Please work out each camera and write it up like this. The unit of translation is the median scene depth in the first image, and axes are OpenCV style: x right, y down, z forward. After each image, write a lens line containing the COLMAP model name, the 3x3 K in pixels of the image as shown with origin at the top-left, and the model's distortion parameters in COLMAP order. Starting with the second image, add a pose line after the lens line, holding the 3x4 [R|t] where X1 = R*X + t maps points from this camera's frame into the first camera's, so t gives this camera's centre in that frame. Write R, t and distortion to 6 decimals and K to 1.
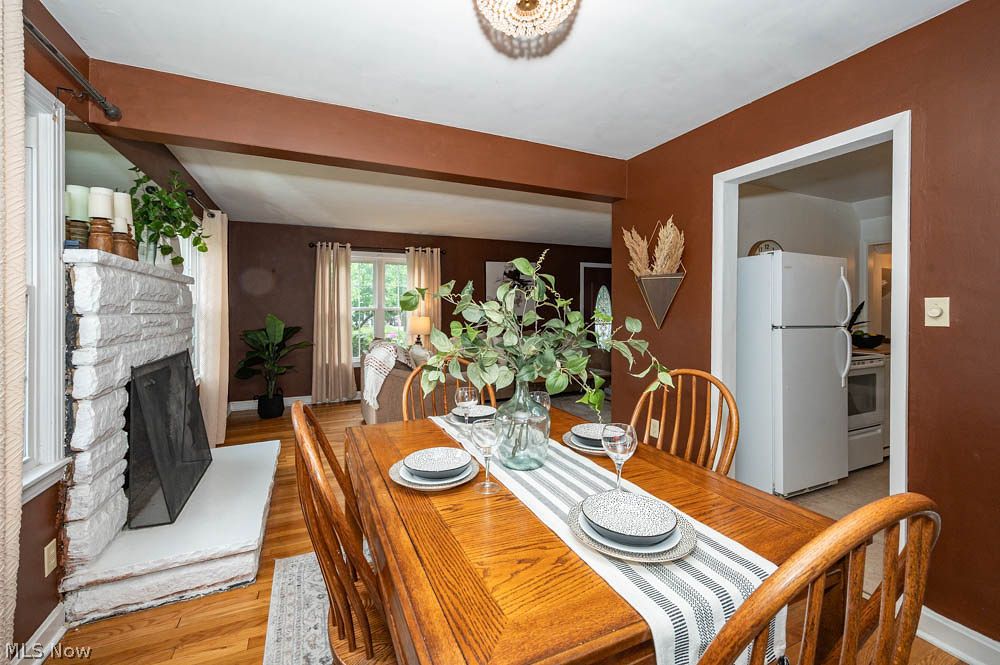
lens RADIAL K [[419.1, 0, 501.7], [0, 419.1, 311.6], [0, 0, 1]] dist [0.003408, -0.000669]
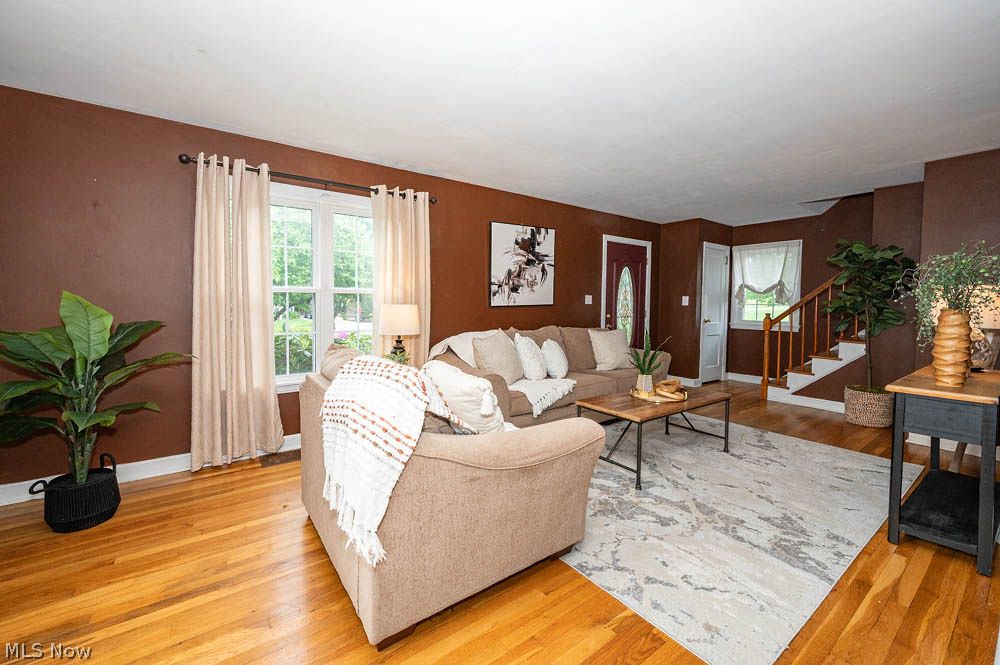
lens RADIAL K [[419.1, 0, 519.0], [0, 419.1, 319.7], [0, 0, 1]] dist [0.003408, -0.000669]
pose [[0.976210, 0.007274, 0.216707, -0.165612], [-0.017663, 0.998783, 0.046043, 0.004135], [-0.216108, -0.048775, 0.975150, 0.403032]]
